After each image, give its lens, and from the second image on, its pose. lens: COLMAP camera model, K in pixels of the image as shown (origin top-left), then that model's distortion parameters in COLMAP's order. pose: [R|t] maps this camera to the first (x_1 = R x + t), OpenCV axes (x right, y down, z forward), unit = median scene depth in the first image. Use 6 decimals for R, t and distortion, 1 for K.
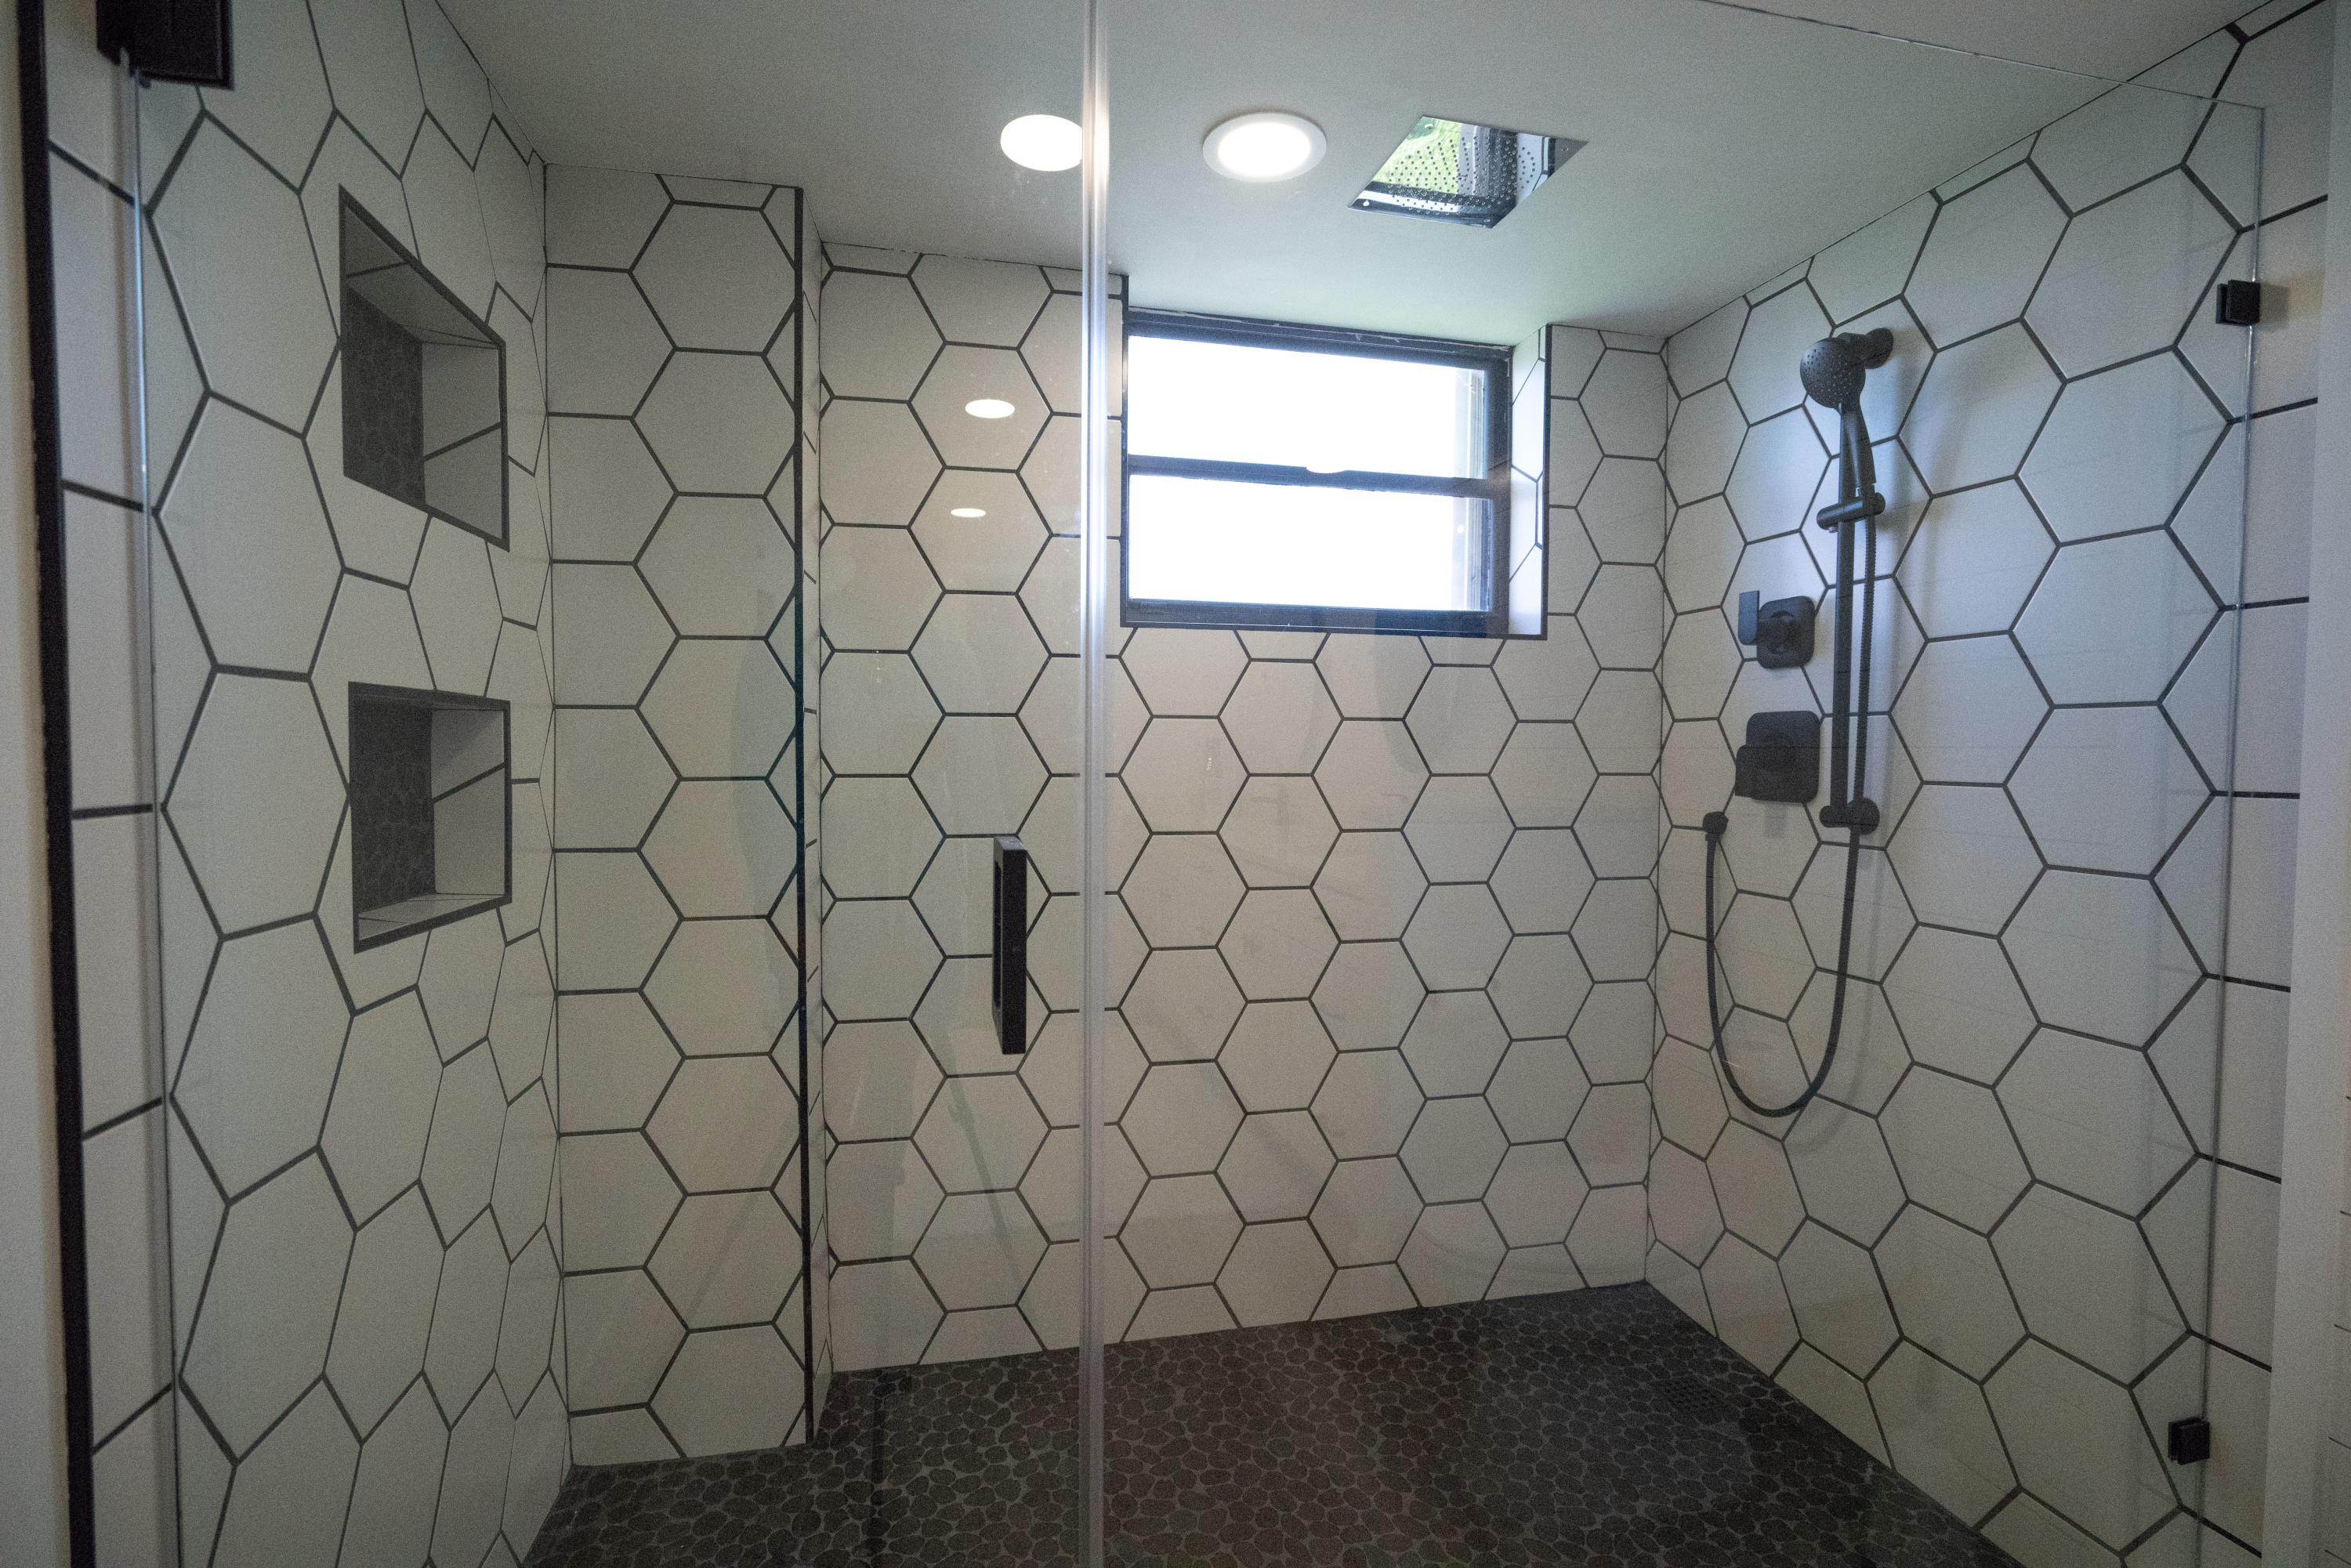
lens RADIAL K [[1048.1, 0, 1179.3], [0, 1048.1, 785.2], [0, 0, 1]] dist [-0.014079, 0.006940]
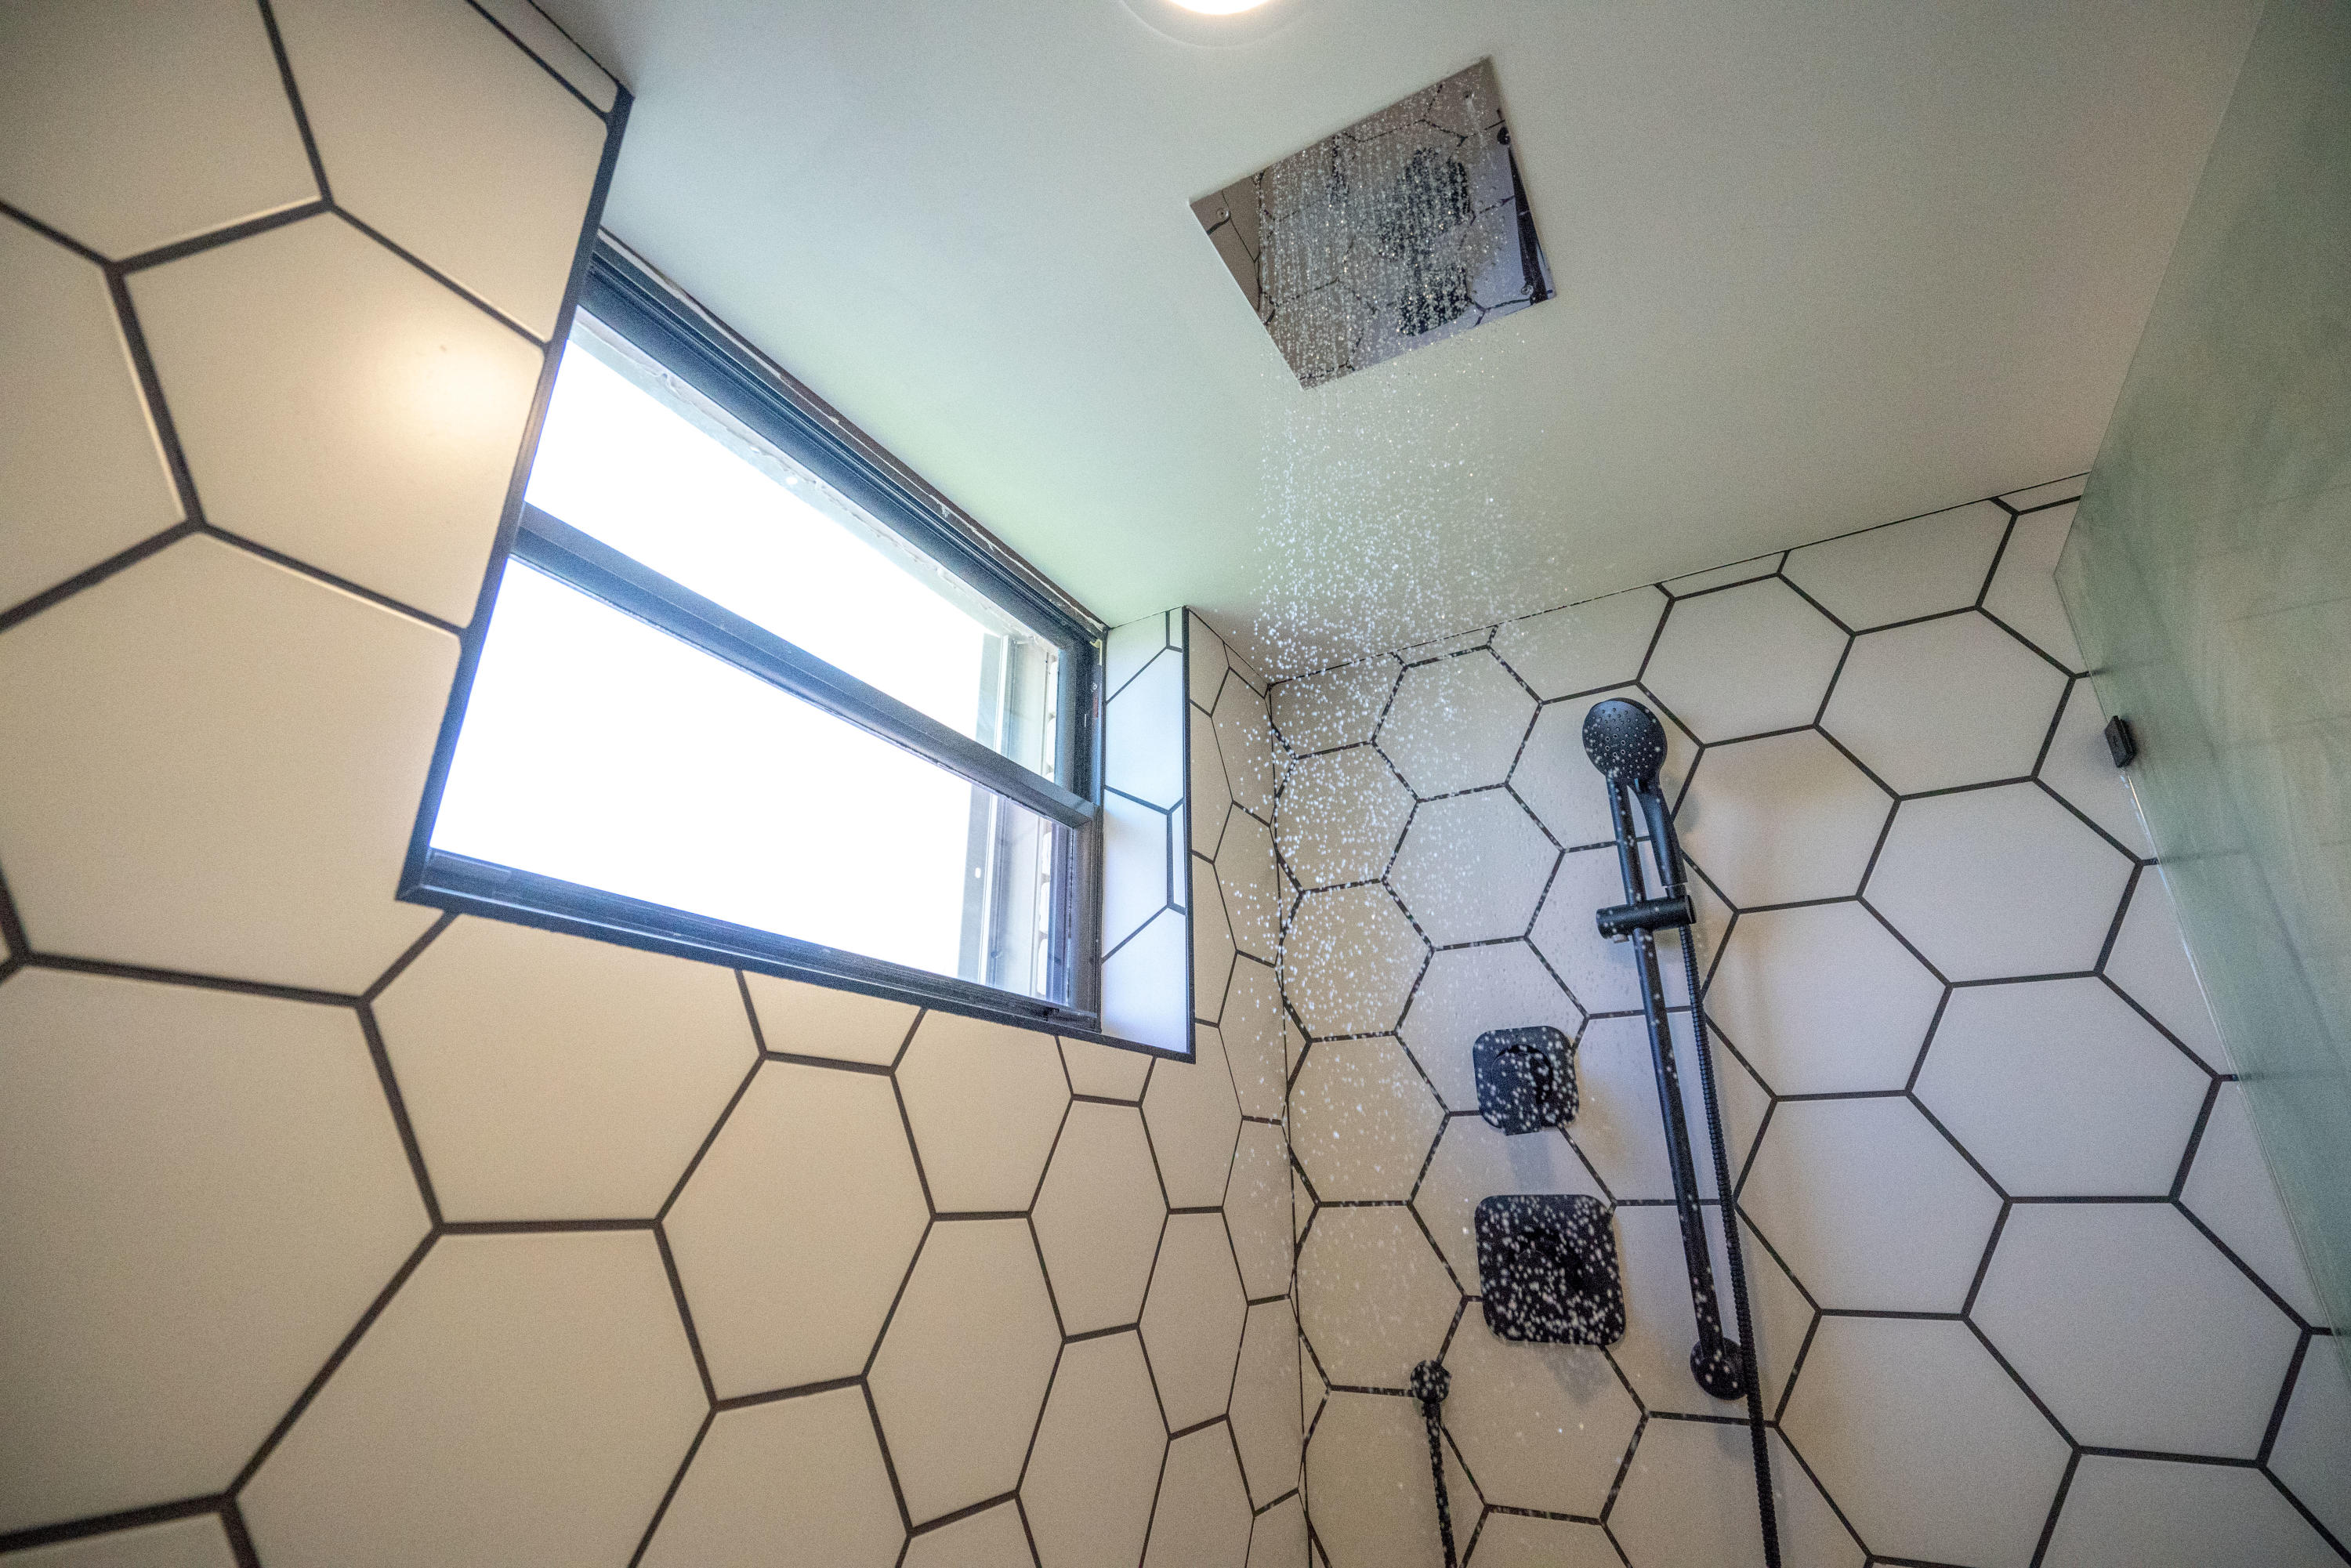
lens RADIAL K [[1048.1, 0, 1179.3], [0, 1048.1, 785.2], [0, 0, 1]] dist [-0.014079, 0.006940]
pose [[0.679361, 0.260291, 0.686088, -0.115055], [0.036492, 0.921834, -0.385864, -0.060333], [-0.732896, 0.287178, 0.616760, 0.651794]]
